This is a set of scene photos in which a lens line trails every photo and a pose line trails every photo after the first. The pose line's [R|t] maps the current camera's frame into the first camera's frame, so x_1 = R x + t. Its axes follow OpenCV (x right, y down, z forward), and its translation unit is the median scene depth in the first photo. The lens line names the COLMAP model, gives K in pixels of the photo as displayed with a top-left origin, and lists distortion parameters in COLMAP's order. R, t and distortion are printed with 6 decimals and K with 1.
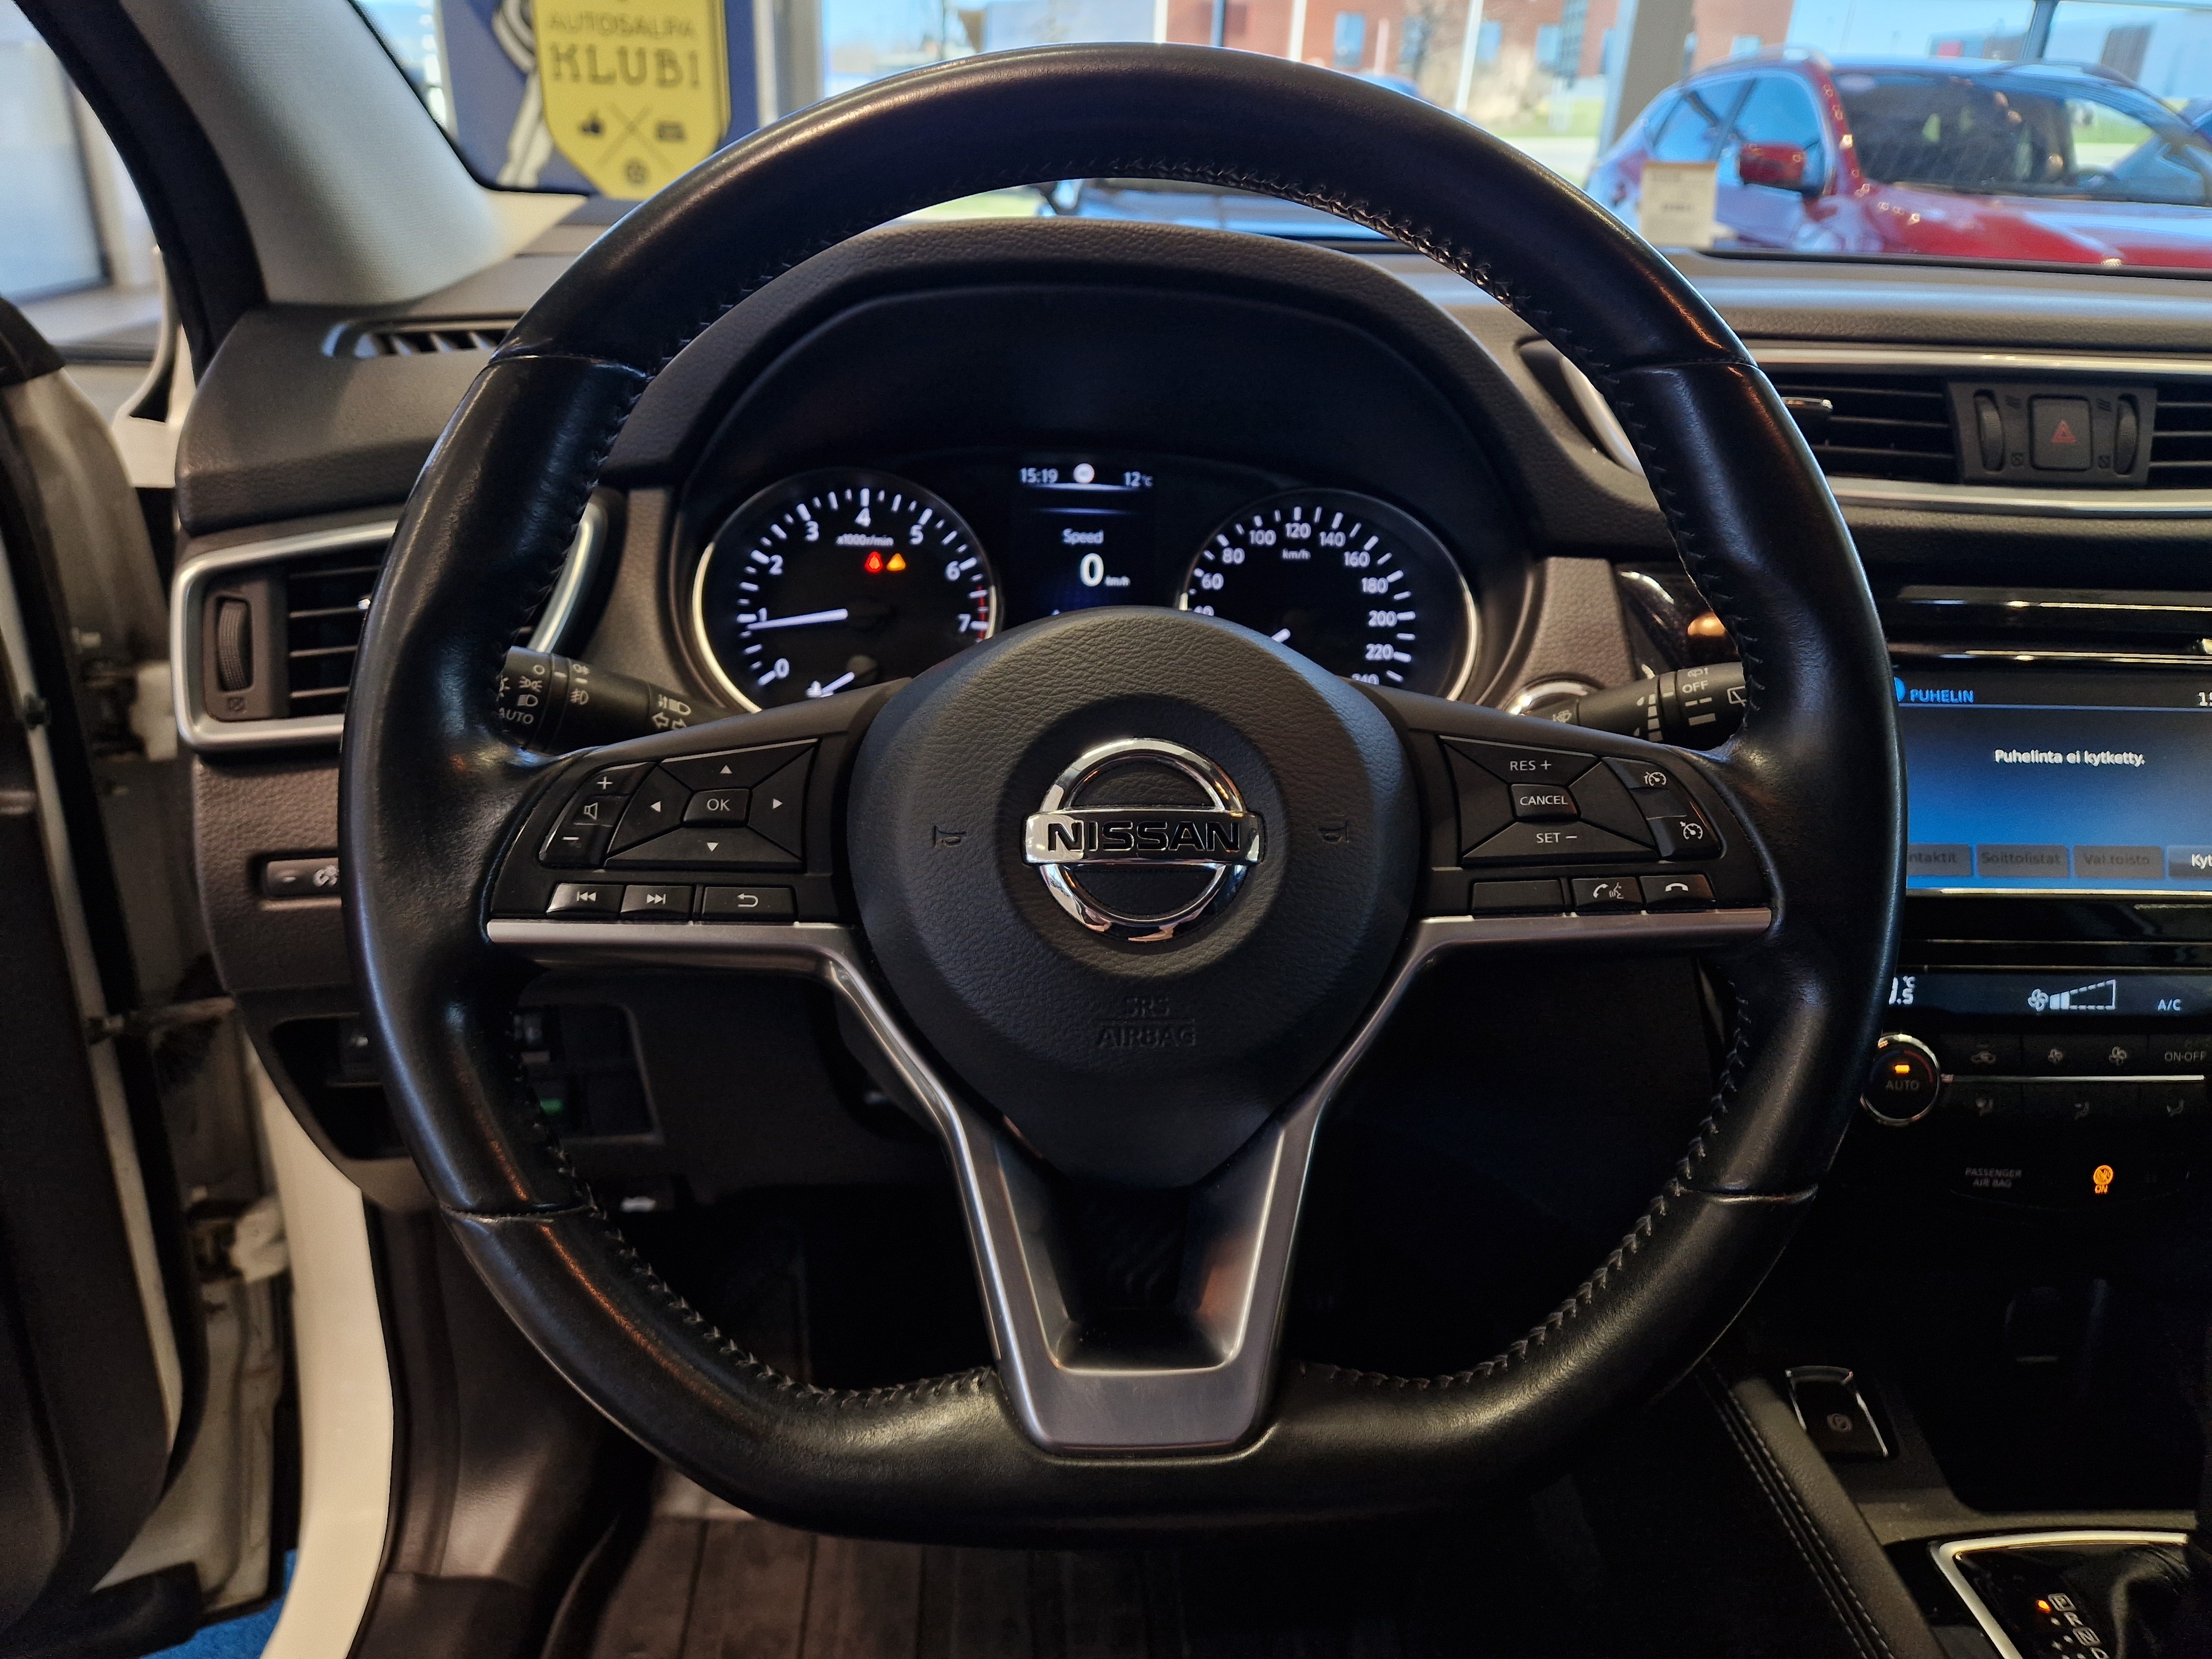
lens RADIAL K [[1510.2, 0, 1095.4], [0, 1510.2, 830.7], [0, 0, 1]] dist [0.058353, -0.051088]
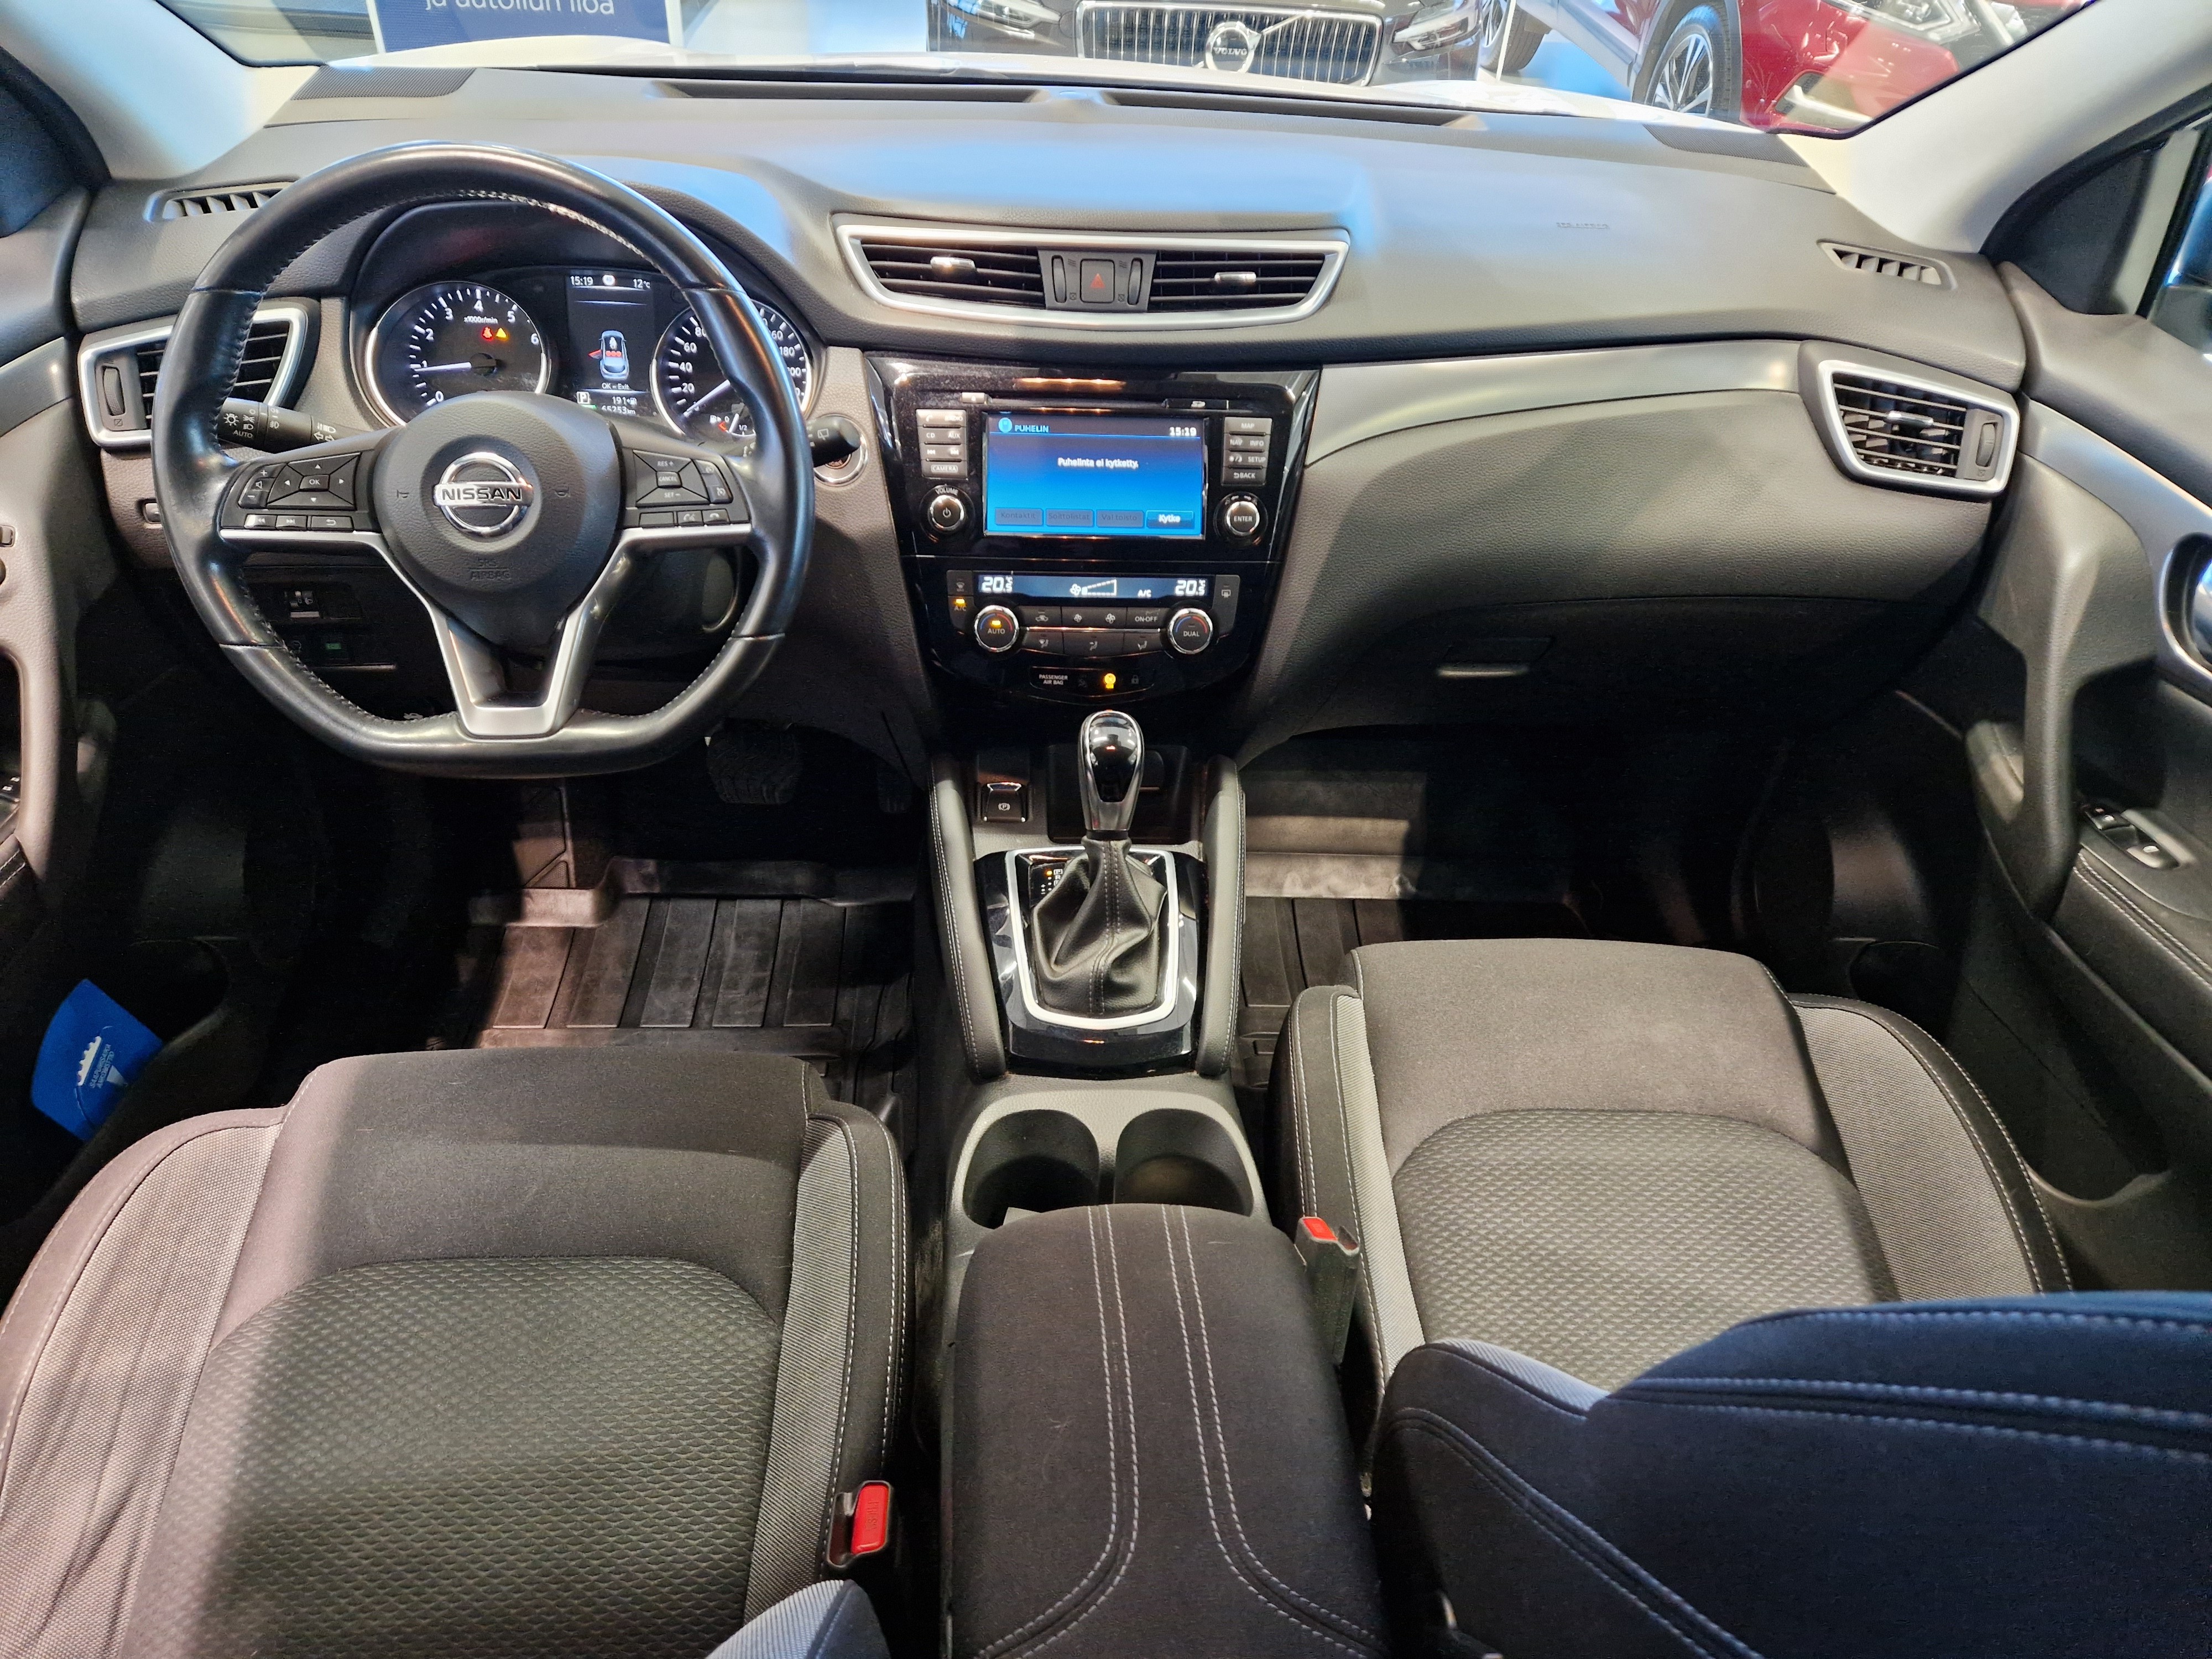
lens RADIAL K [[1510.2, 0, 1114.2], [0, 1510.2, 871.4], [0, 0, 1]] dist [0.058353, -0.051088]
pose [[0.999862, 0.005701, 0.015613, 0.549764], [-0.009208, 0.972017, 0.234729, 0.003610], [-0.013838, -0.234840, 0.971936, -0.857862]]
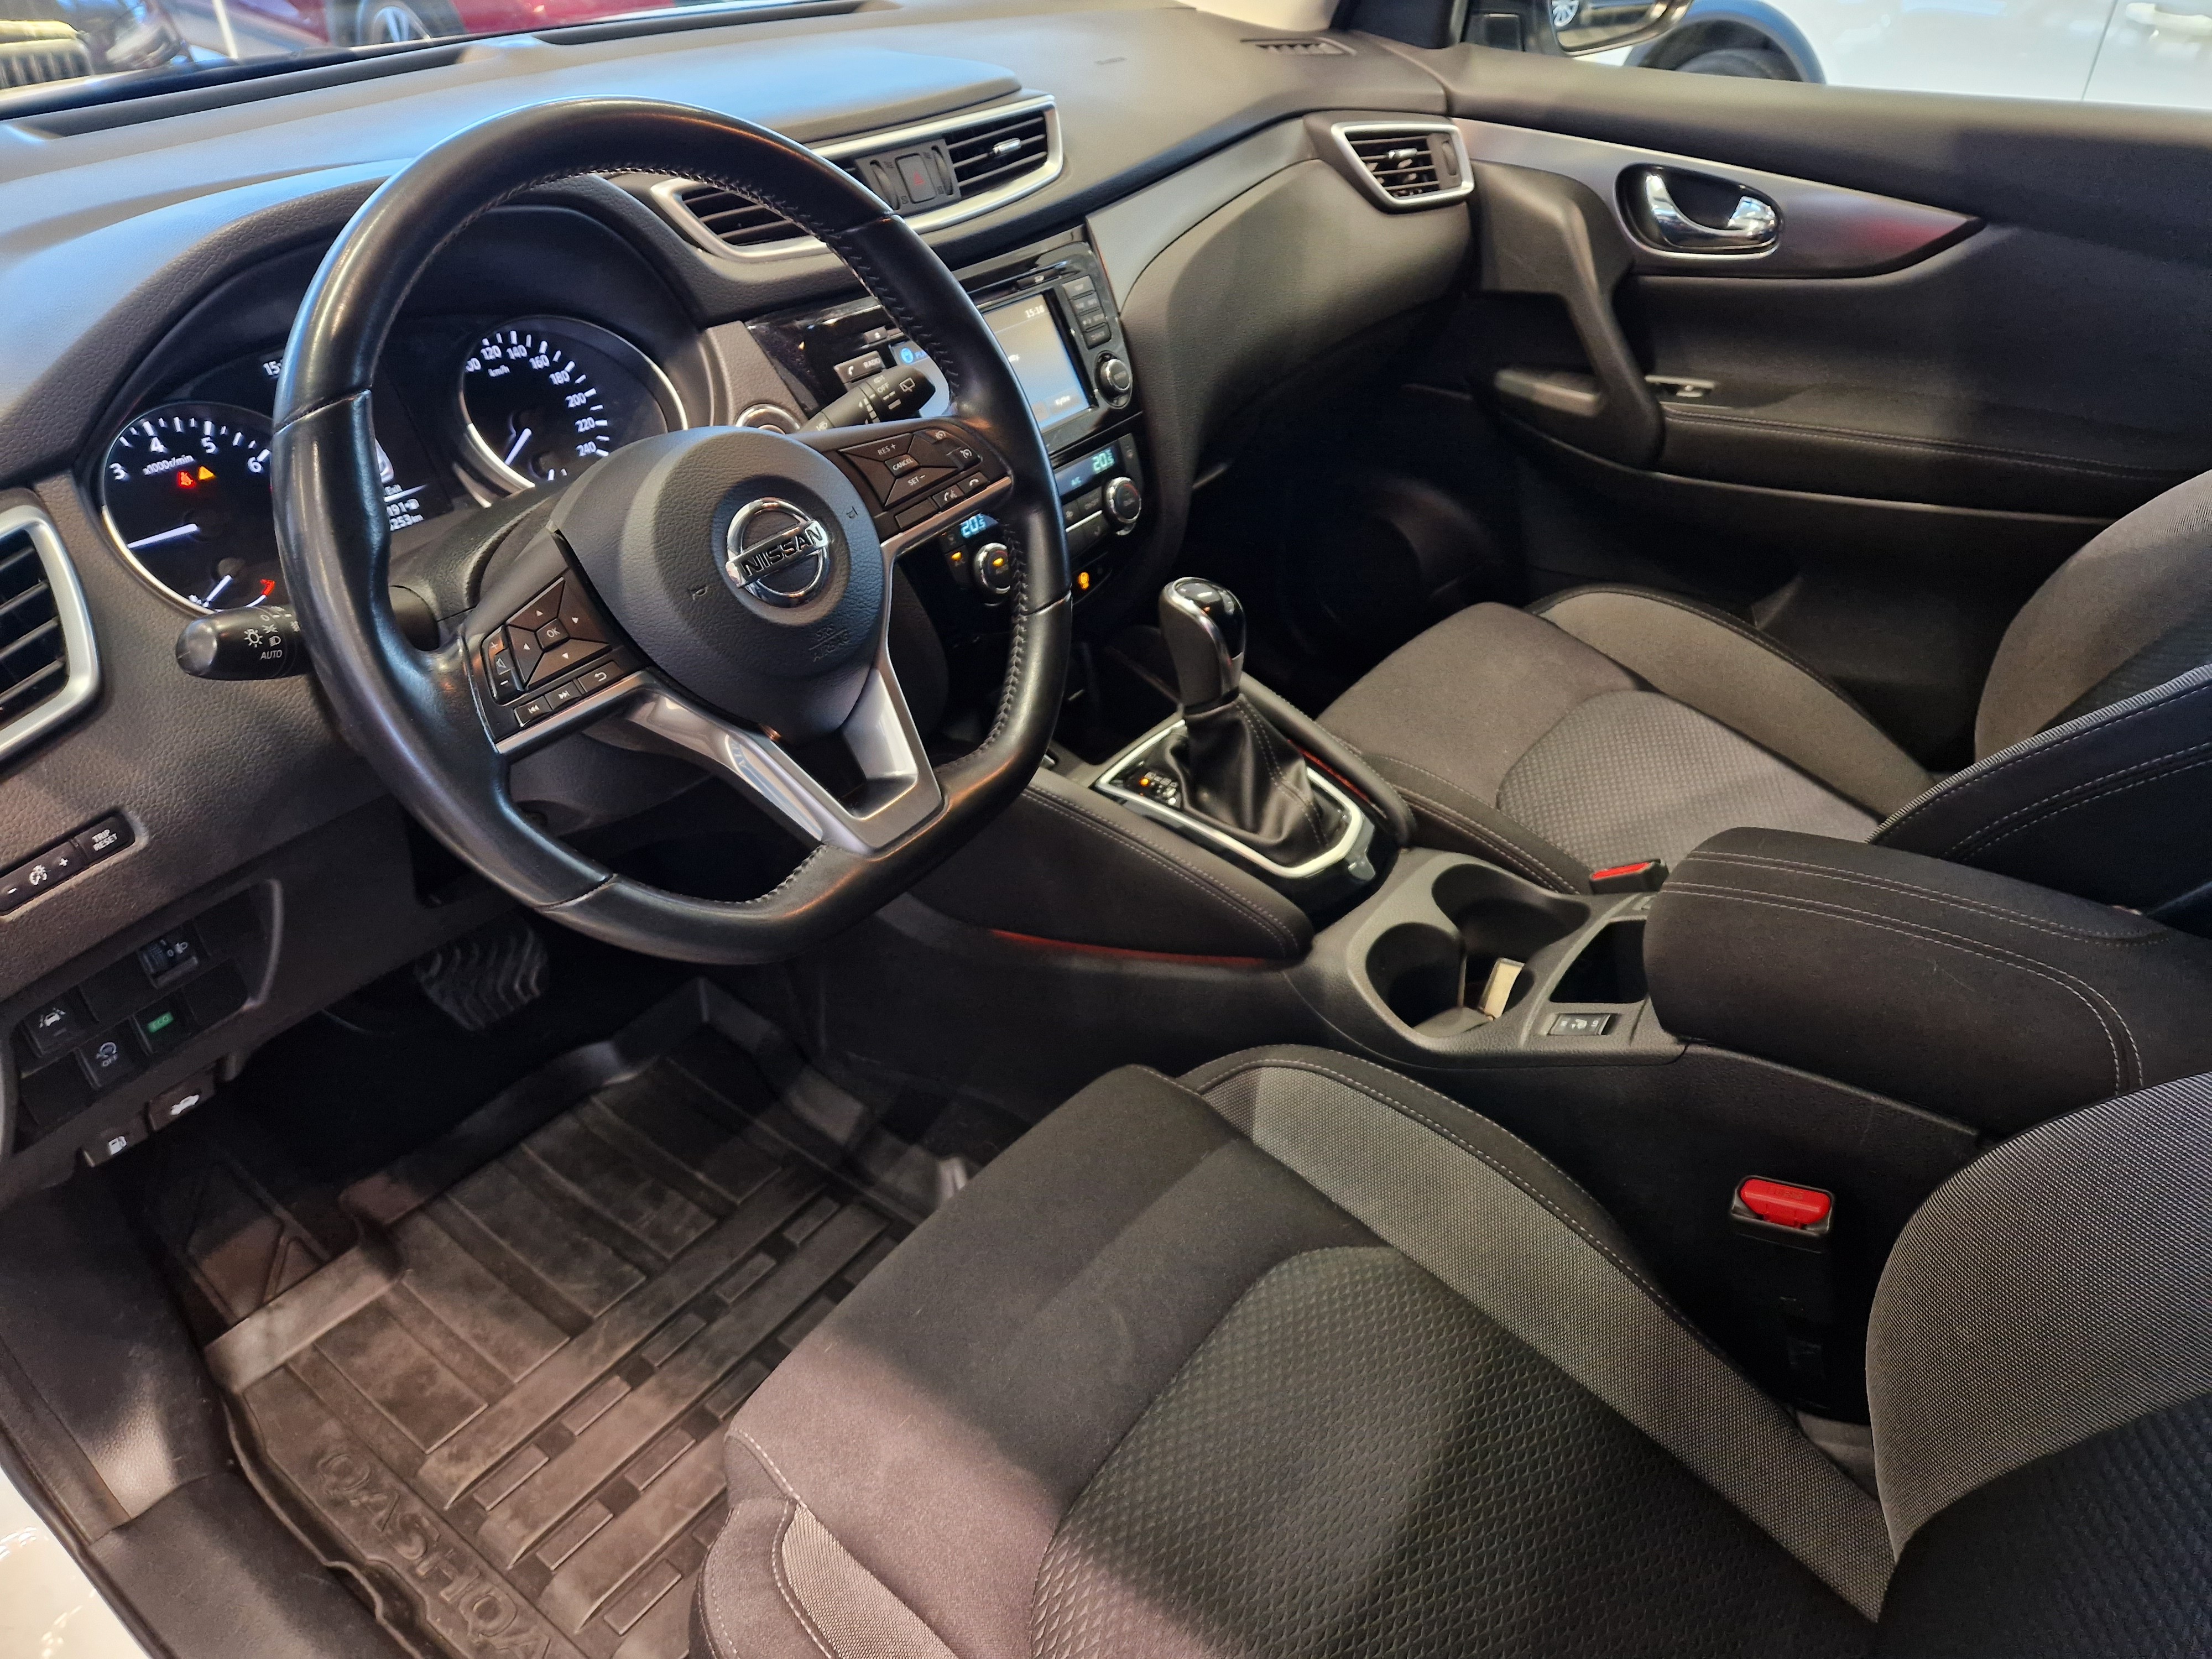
lens RADIAL K [[1510.2, 0, 1158.4], [0, 1510.2, 862.2], [0, 0, 1]] dist [0.058353, -0.051088]
pose [[0.629111, -0.481930, 0.609888, -0.541425], [0.329329, 0.875961, 0.352470, -0.089915], [-0.704104, -0.020889, 0.709790, -0.373821]]
